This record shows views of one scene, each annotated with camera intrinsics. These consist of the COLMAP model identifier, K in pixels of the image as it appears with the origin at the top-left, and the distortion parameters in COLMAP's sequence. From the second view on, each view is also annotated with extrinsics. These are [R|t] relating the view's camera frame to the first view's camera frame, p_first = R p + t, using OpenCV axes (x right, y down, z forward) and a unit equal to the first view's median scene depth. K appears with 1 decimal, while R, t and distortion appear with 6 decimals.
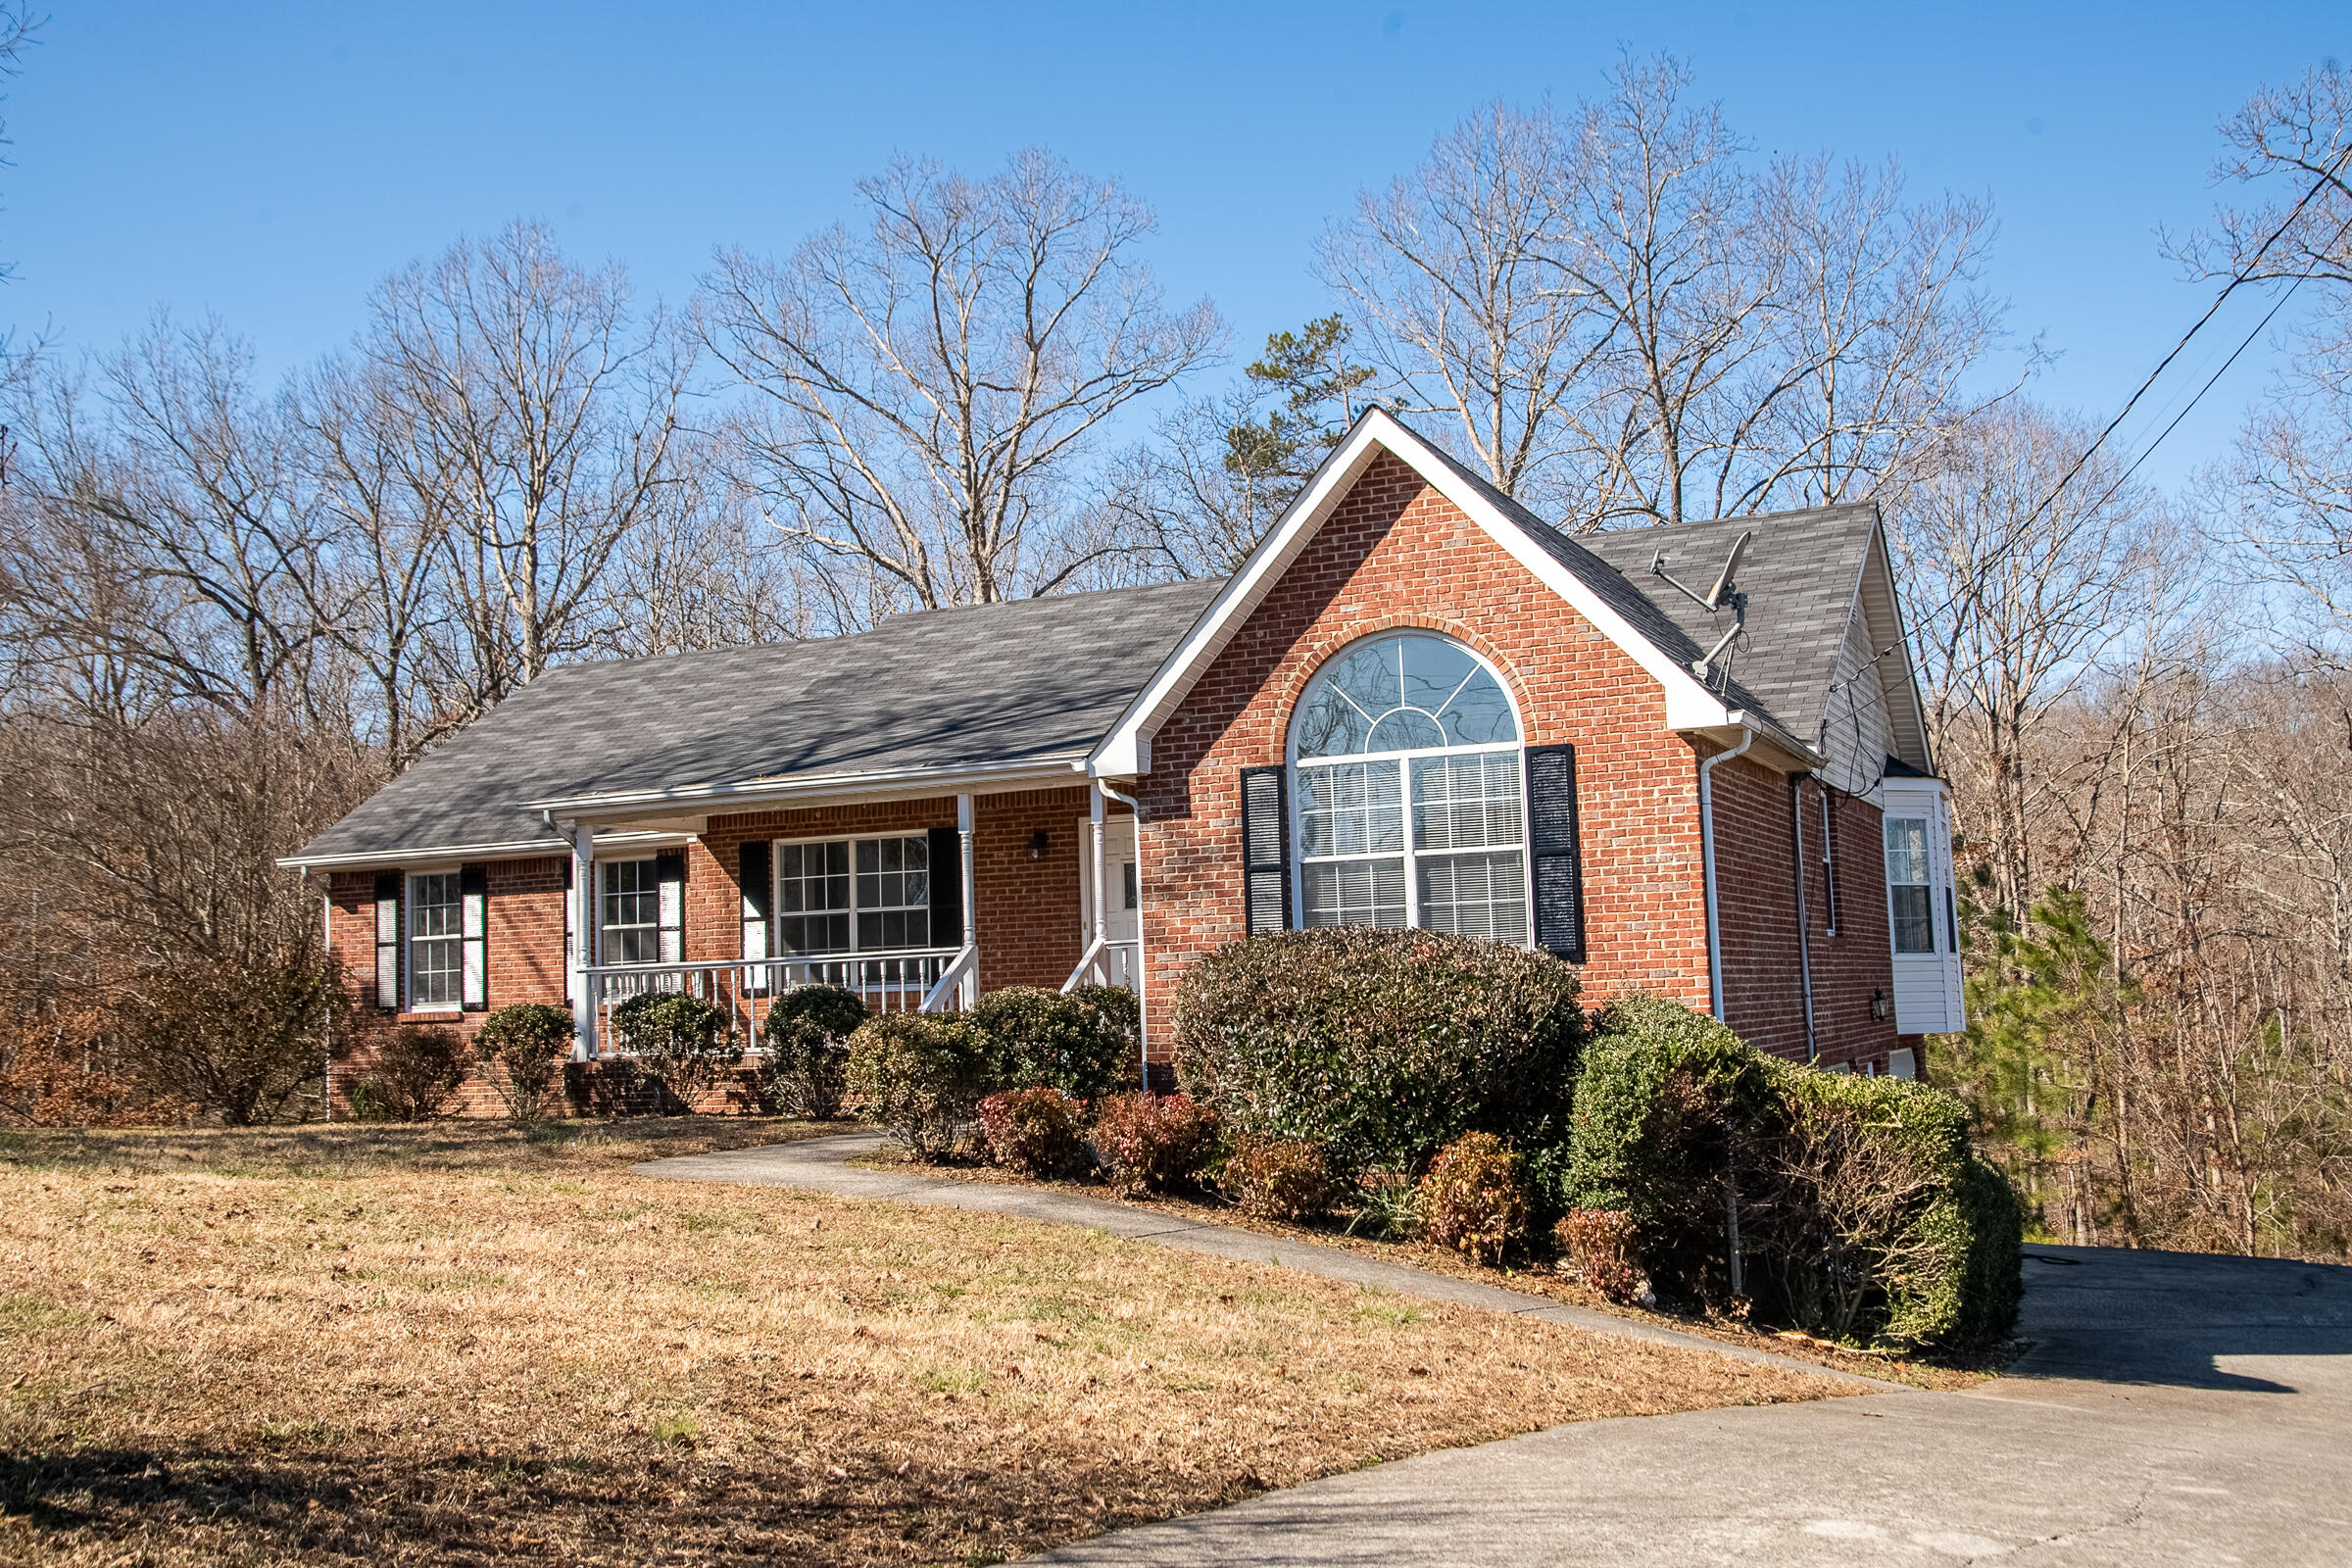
lens RADIAL K [[2375.9, 0, 1175.7], [0, 2375.9, 834.9], [0, 0, 1]] dist [0.001706, 0.001632]
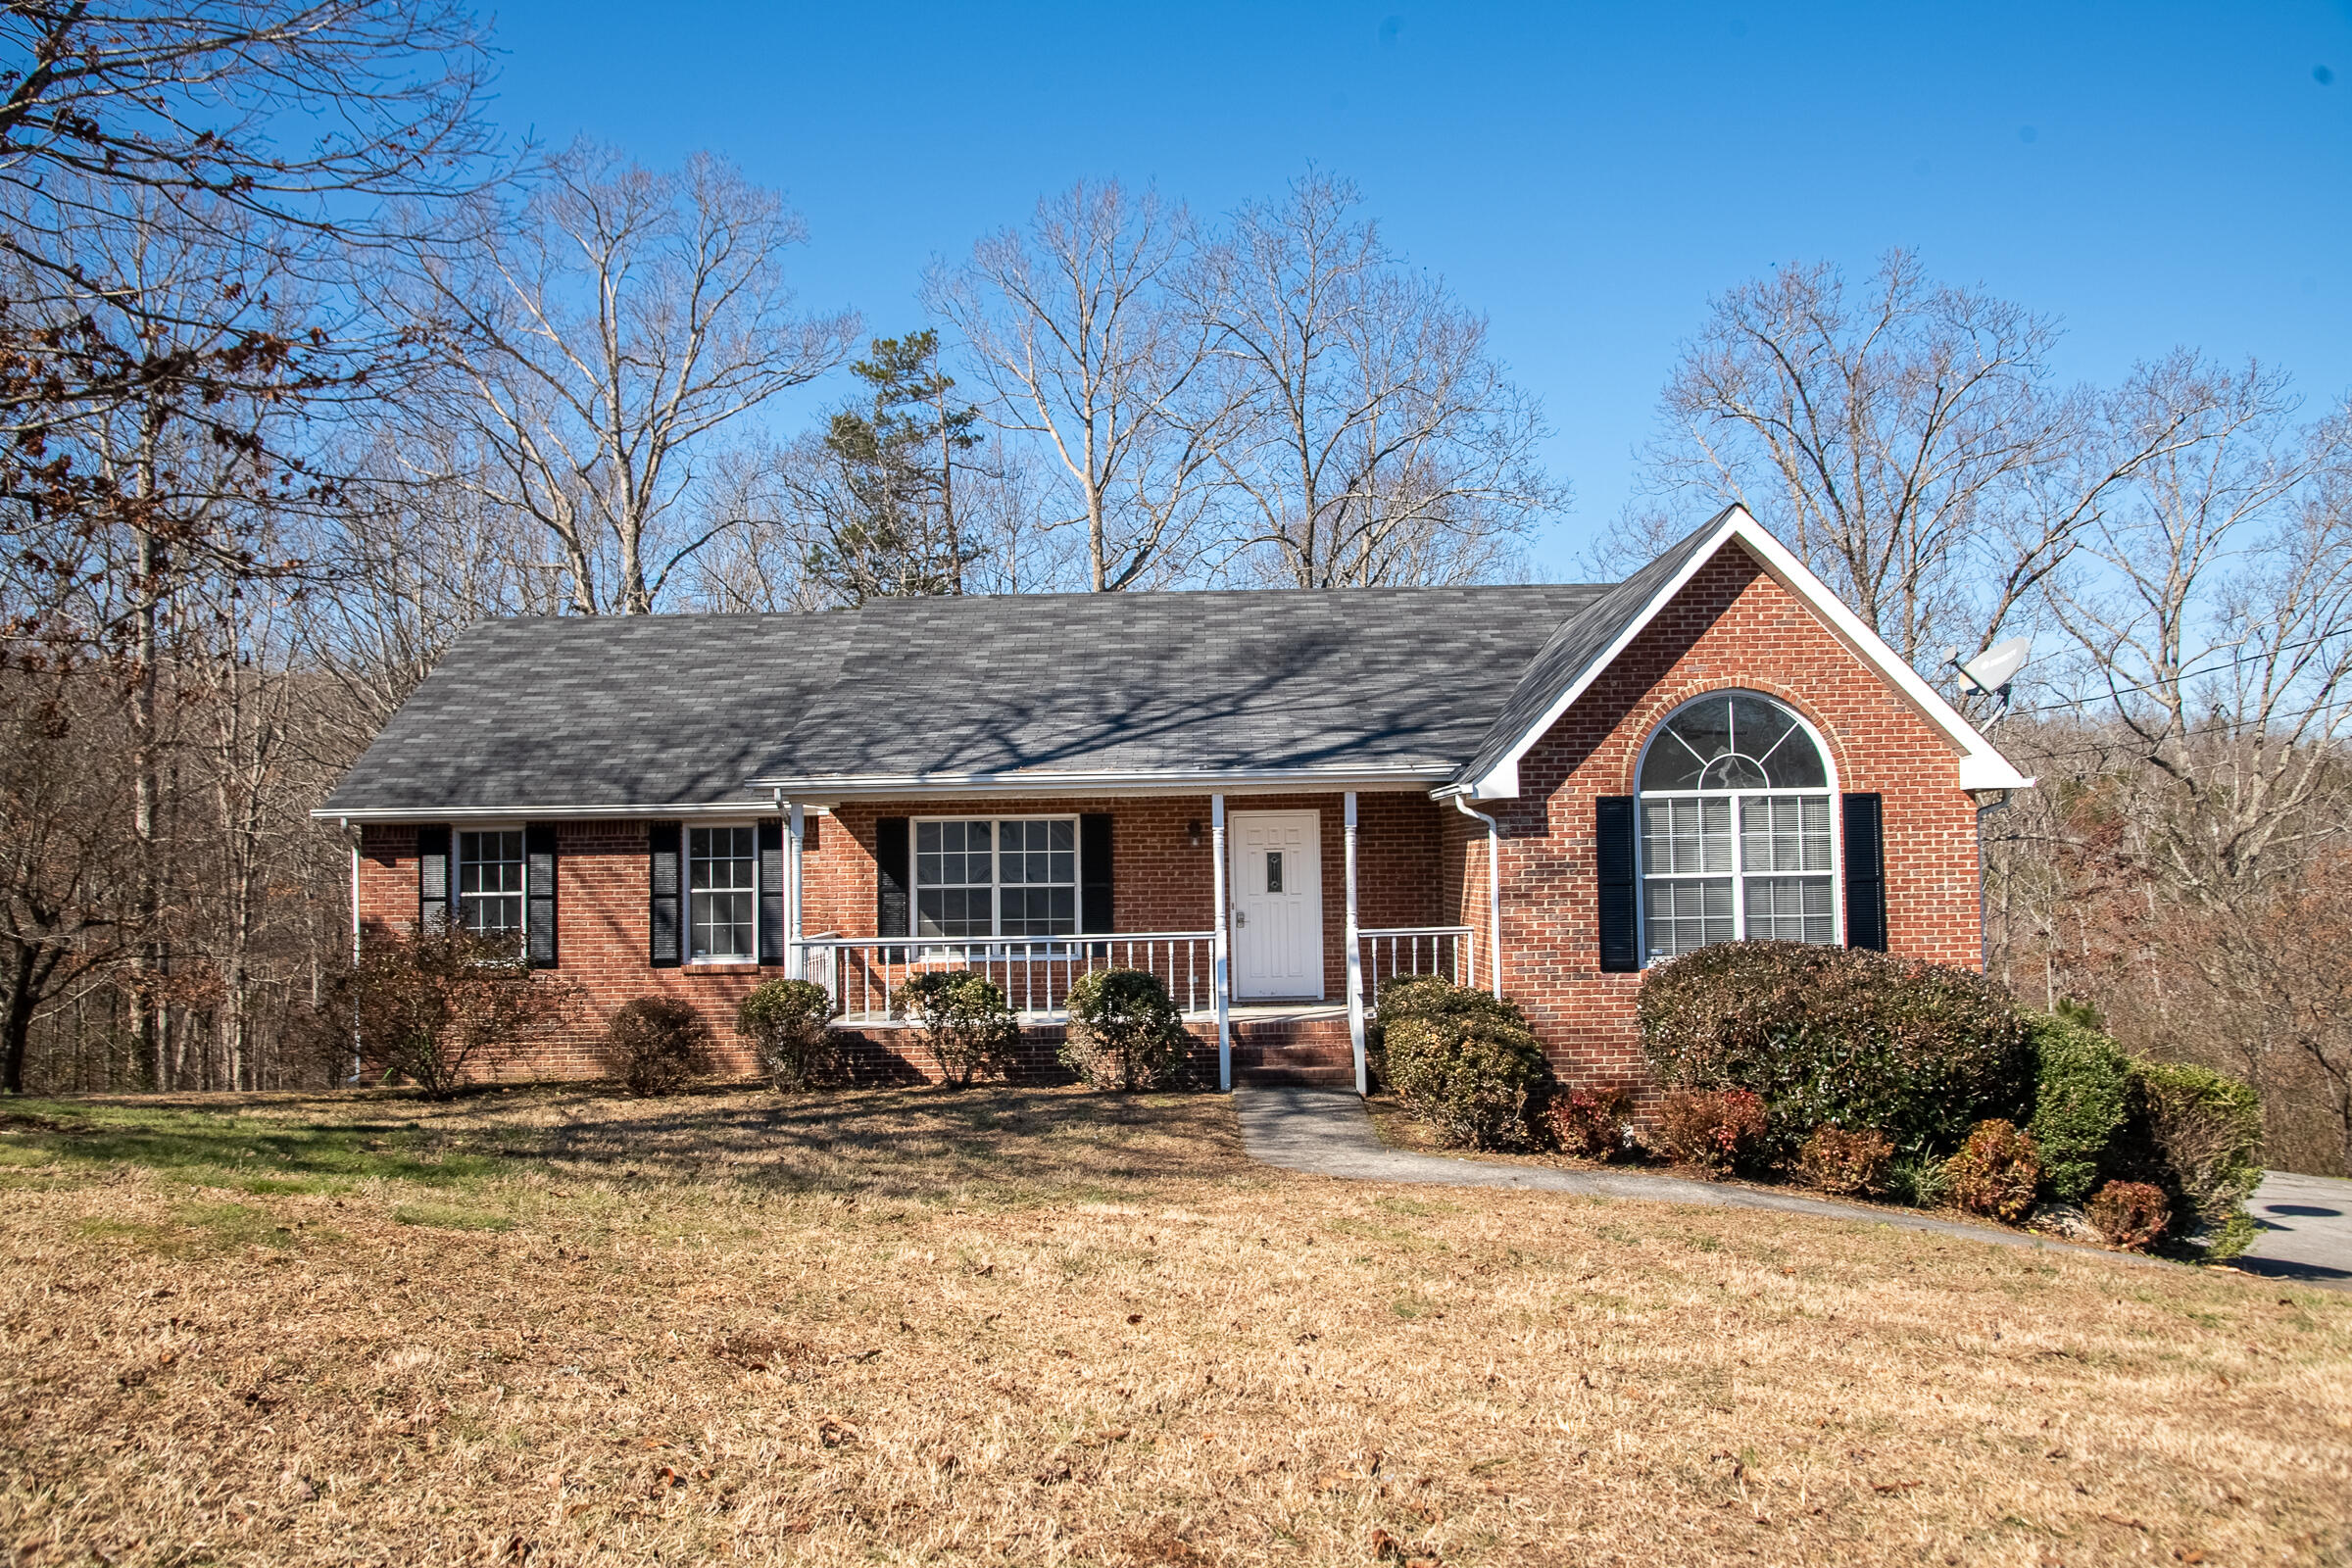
lens RADIAL K [[2016.4, 0, 1176.0], [0, 2016.4, 784.0], [0, 0, 1]] dist [-0.042727, -0.000330]
pose [[0.923457, 0.037805, 0.381836, -0.543260], [-0.043502, 0.999034, 0.006295, -0.031304], [-0.381229, -0.022424, 0.924209, 0.155264]]
